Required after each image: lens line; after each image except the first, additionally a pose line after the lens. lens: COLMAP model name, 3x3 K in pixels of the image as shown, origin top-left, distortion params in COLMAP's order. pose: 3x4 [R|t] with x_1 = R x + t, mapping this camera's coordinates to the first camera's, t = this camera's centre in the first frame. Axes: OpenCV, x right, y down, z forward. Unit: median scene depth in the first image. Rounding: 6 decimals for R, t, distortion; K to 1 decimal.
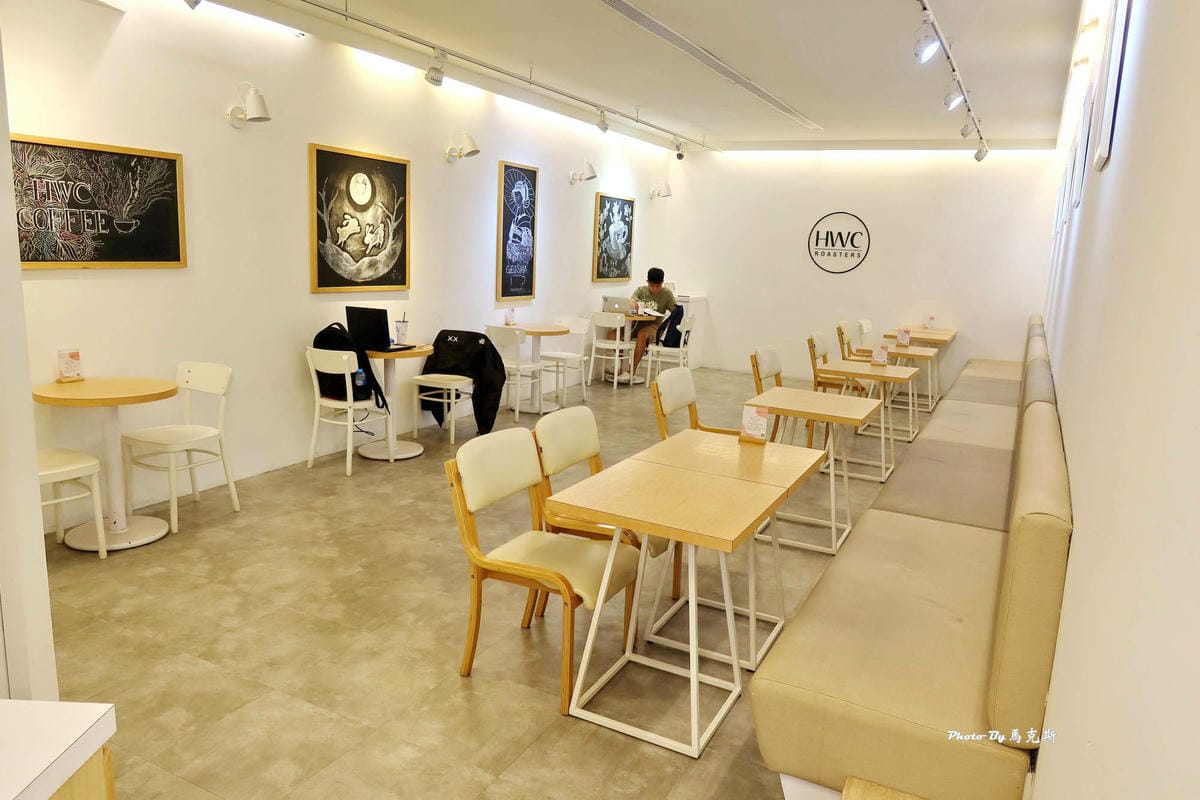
lens RADIAL K [[833.6, 0, 600.0], [0, 833.6, 397.2], [0, 0, 1]] dist [0.000563, 0.002568]
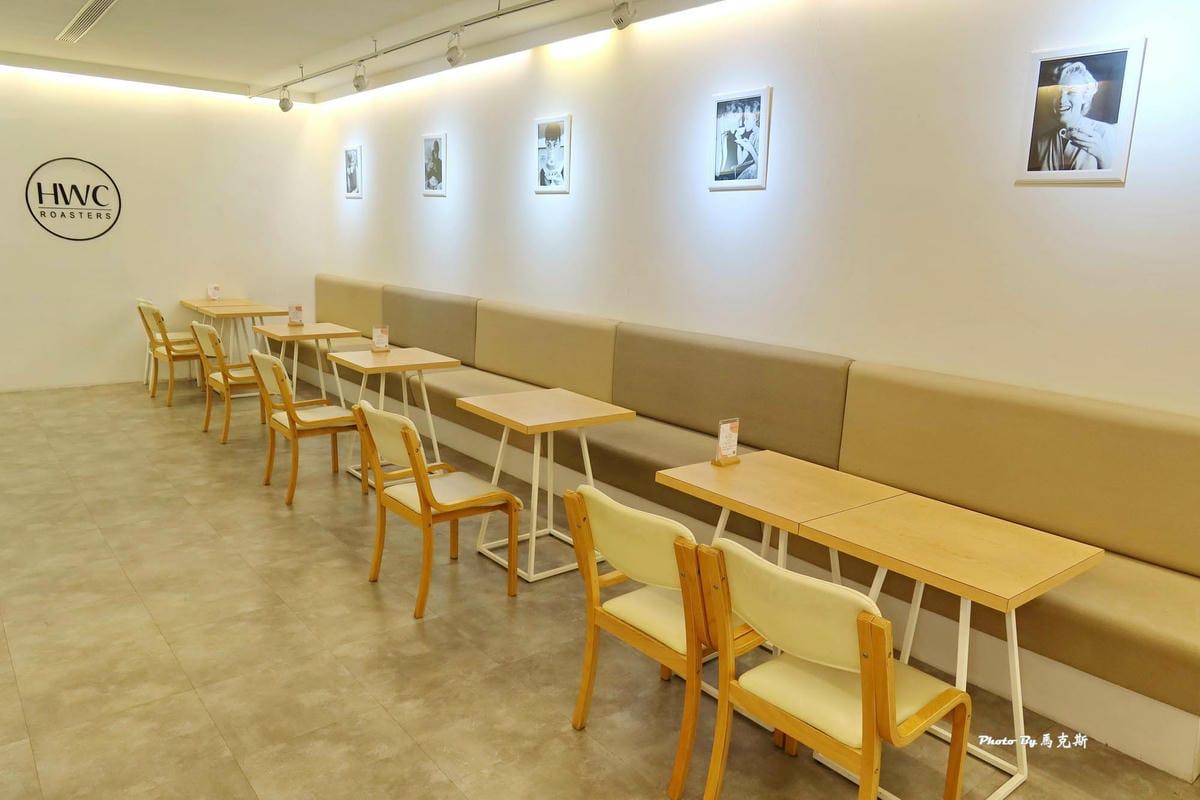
lens RADIAL K [[833.6, 0, 598.5], [0, 833.6, 398.2], [0, 0, 1]] dist [0.000563, 0.002568]
pose [[0.412071, -0.215346, 0.885338, -0.222876], [0.154635, 0.974102, 0.164964, -0.062455], [-0.897934, 0.068927, 0.434699, 0.265433]]
